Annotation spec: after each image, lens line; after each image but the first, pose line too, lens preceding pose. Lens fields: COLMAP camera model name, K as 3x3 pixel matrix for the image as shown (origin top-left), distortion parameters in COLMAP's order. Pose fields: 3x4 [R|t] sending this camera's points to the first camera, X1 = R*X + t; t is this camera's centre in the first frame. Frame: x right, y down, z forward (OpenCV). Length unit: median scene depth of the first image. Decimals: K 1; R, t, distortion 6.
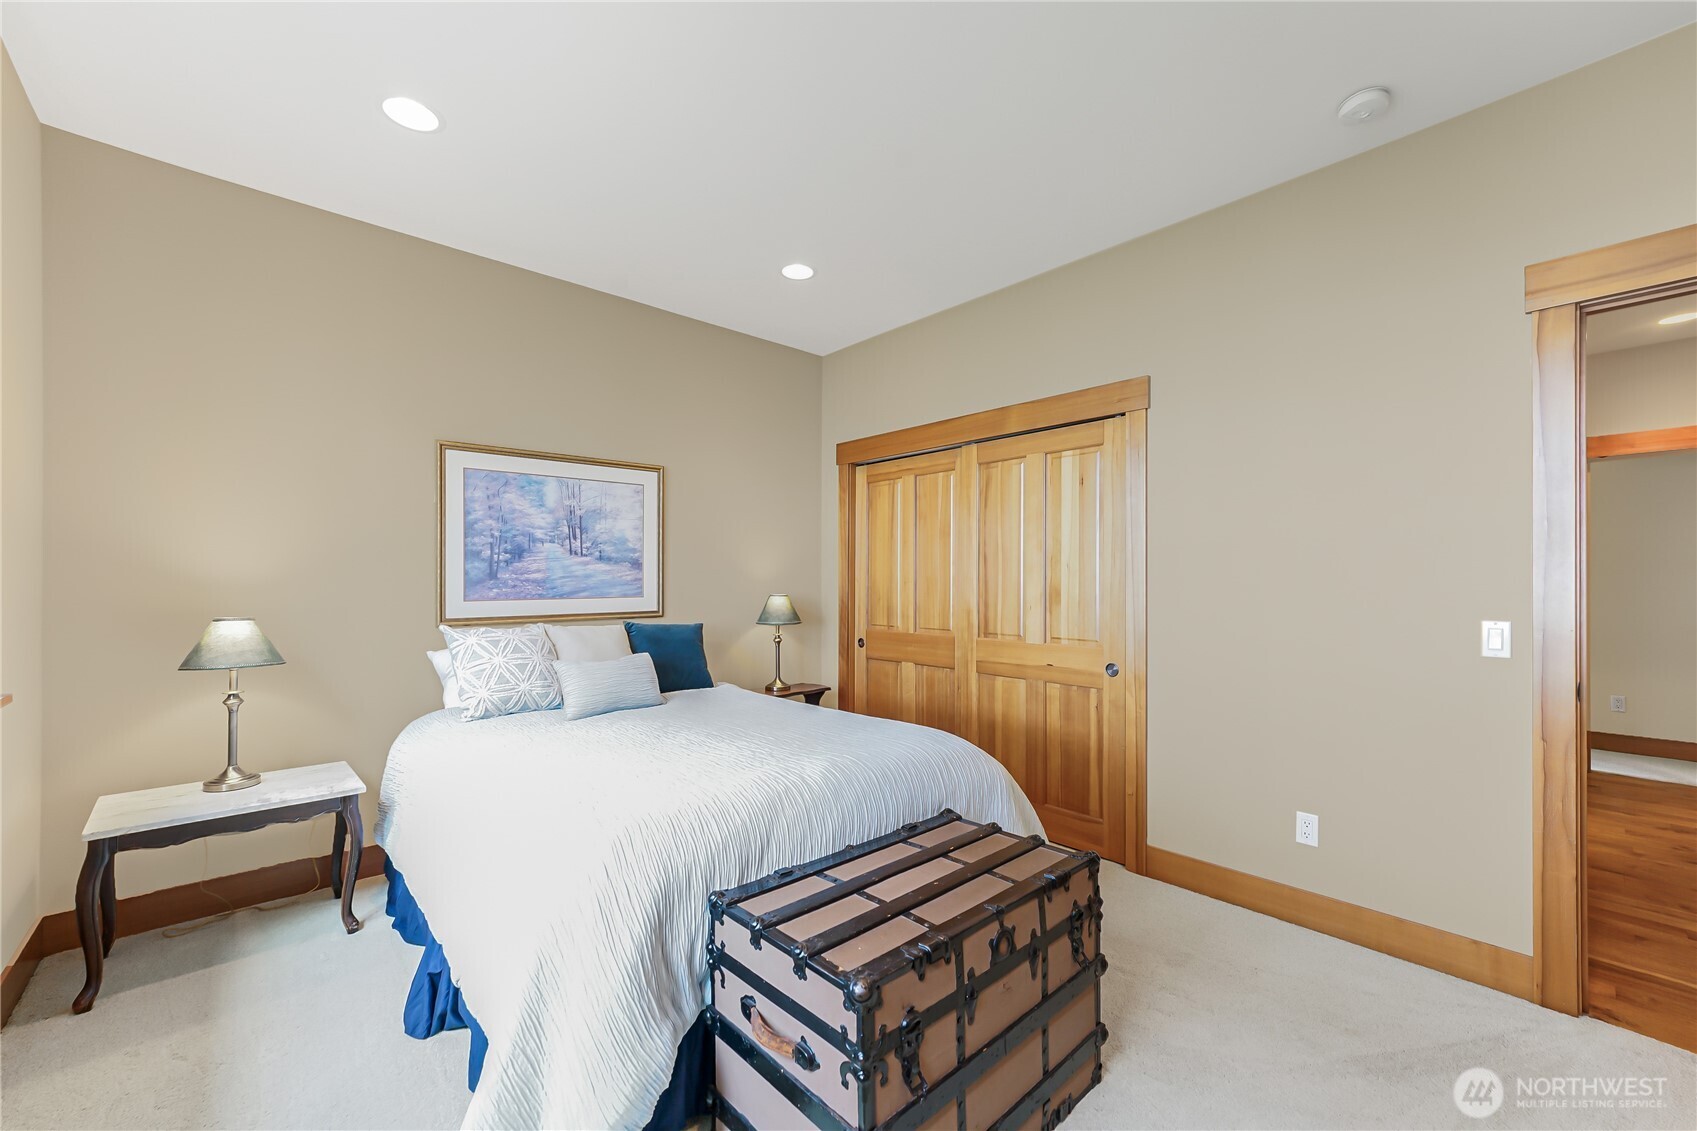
lens RADIAL K [[686.8, 0, 839.9], [0, 686.8, 589.4], [0, 0, 1]] dist [-0.000273, 0.000404]
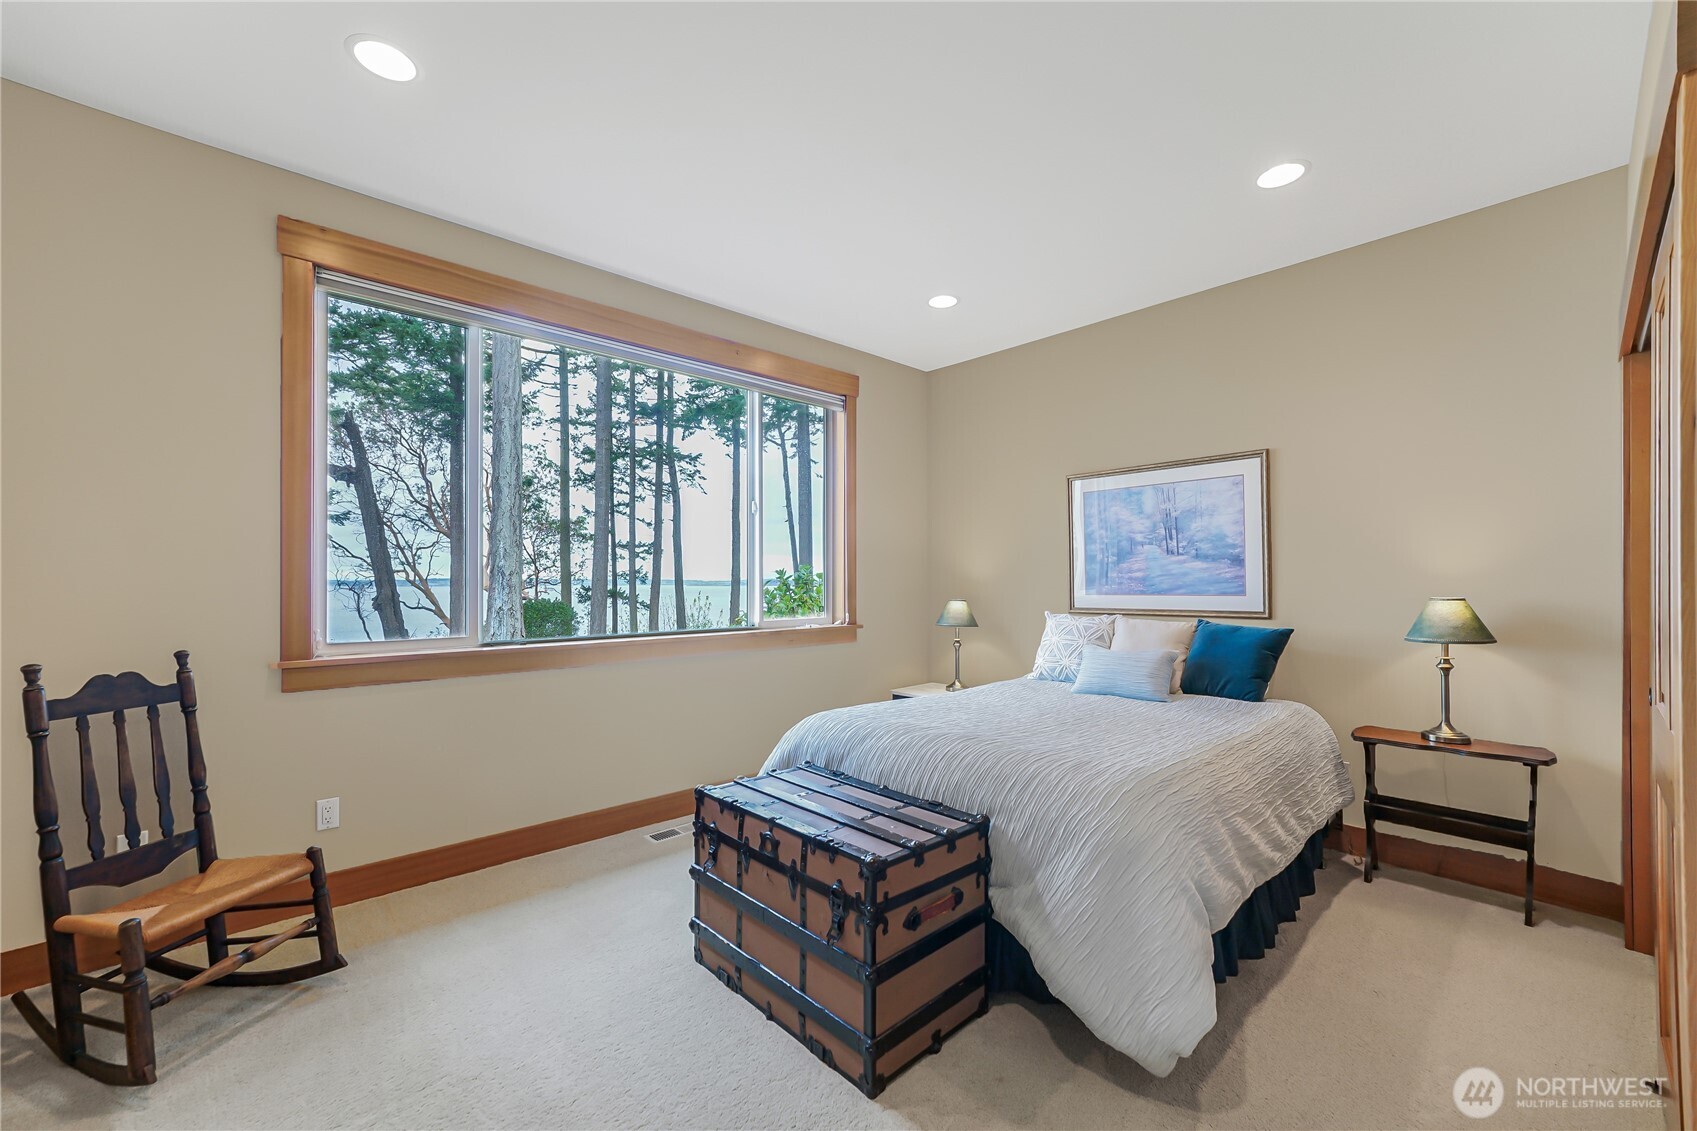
lens RADIAL K [[686.8, 0, 839.9], [0, 686.8, 589.4], [0, 0, 1]] dist [-0.000273, 0.000404]
pose [[-0.007145, 0.011651, -0.999907, 0.697096], [-0.010676, 0.999874, 0.011727, -0.002791], [0.999917, 0.010759, -0.007020, 0.500996]]
